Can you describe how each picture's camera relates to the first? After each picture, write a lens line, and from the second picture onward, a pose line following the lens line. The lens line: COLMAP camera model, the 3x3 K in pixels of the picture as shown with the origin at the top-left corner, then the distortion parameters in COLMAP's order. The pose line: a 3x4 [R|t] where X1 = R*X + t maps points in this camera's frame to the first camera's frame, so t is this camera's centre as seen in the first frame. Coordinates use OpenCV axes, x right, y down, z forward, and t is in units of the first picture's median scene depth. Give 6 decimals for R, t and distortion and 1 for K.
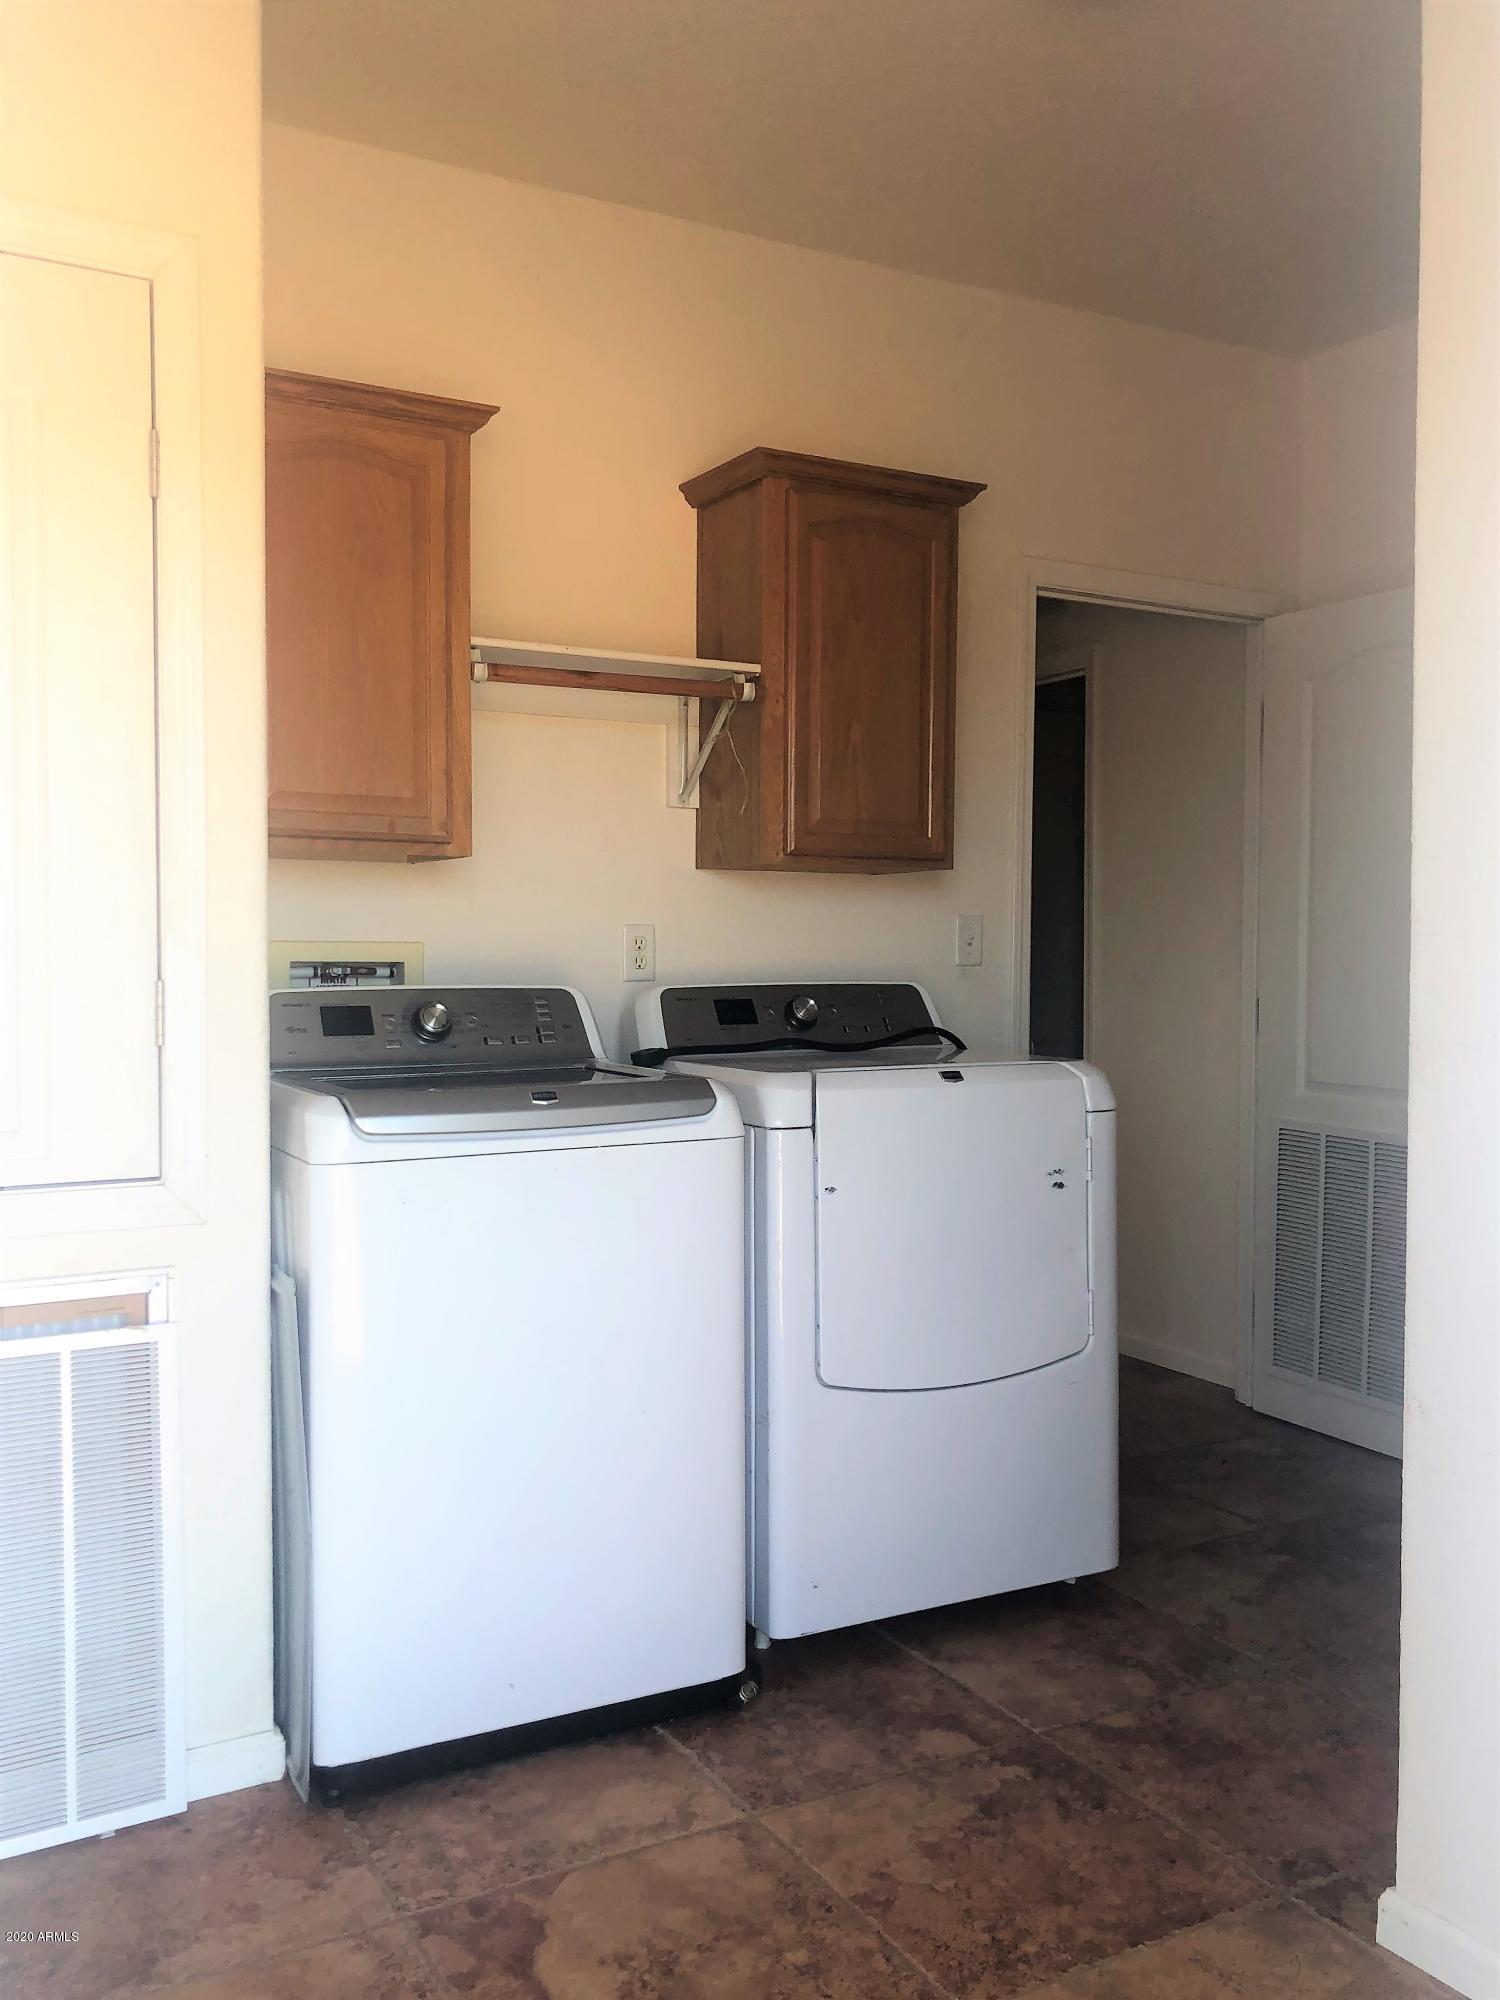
lens RADIAL K [[1662.7, 0, 754.2], [0, 1662.7, 967.0], [0, 0, 1]] dist [0.017170, -0.002573]
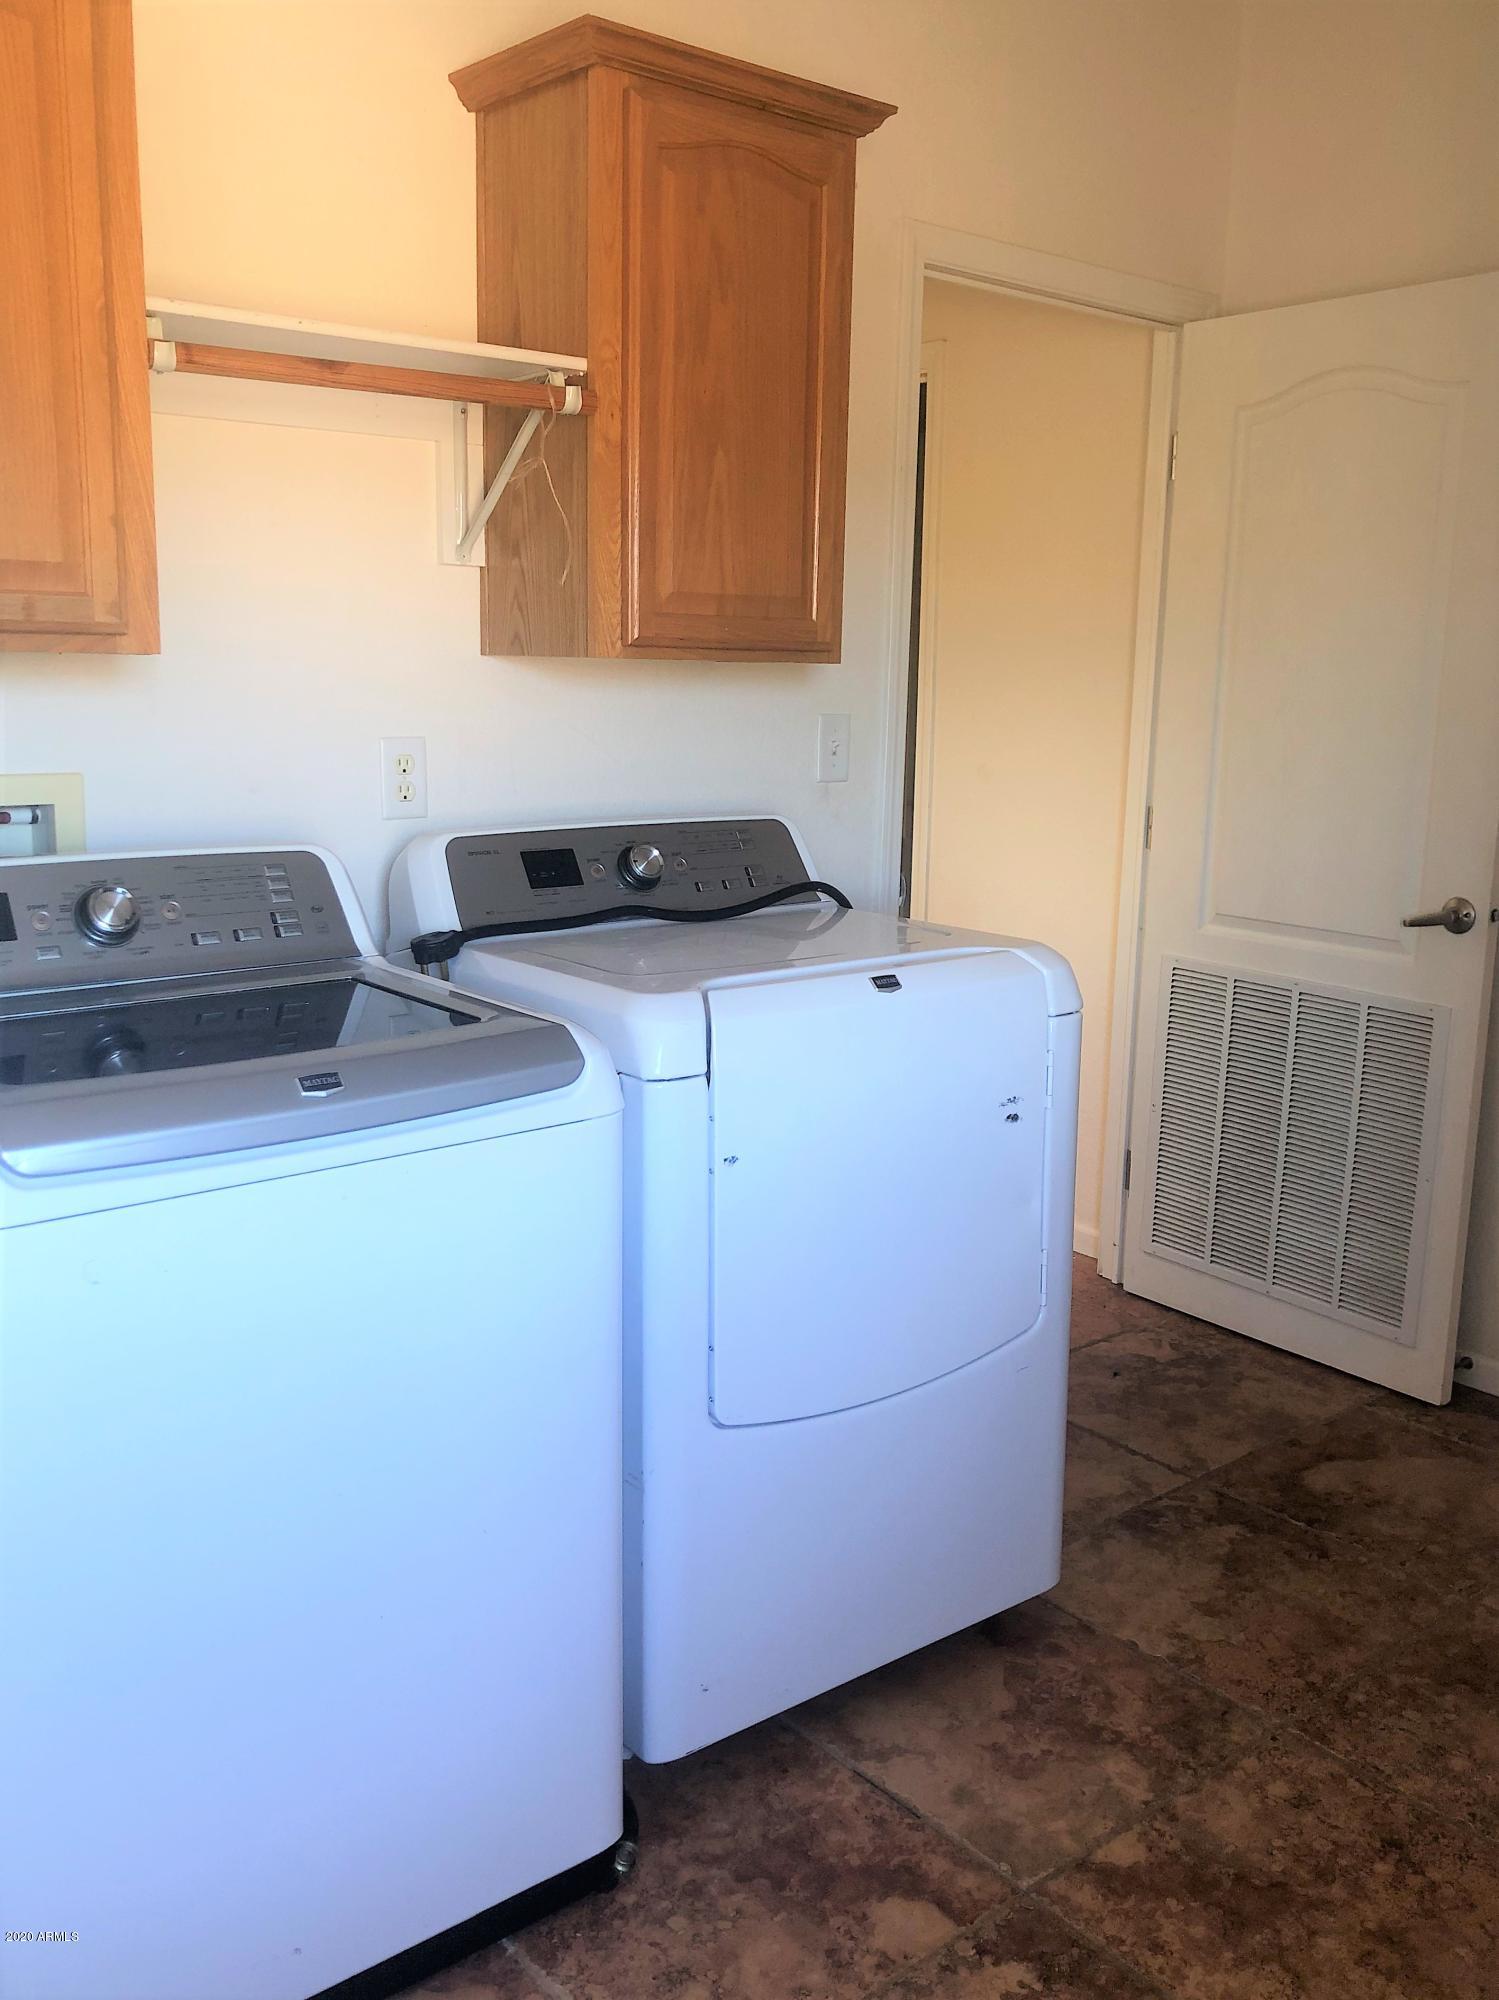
lens RADIAL K [[1610.9, 0, 691.4], [0, 1610.9, 908.0], [0, 0, 1]] dist [-0.061510, 0.103773]
pose [[0.982358, -0.018262, 0.186118, -0.083890], [-0.011999, 0.987015, 0.160177, -0.069837], [-0.186627, -0.159584, 0.969383, 0.342482]]
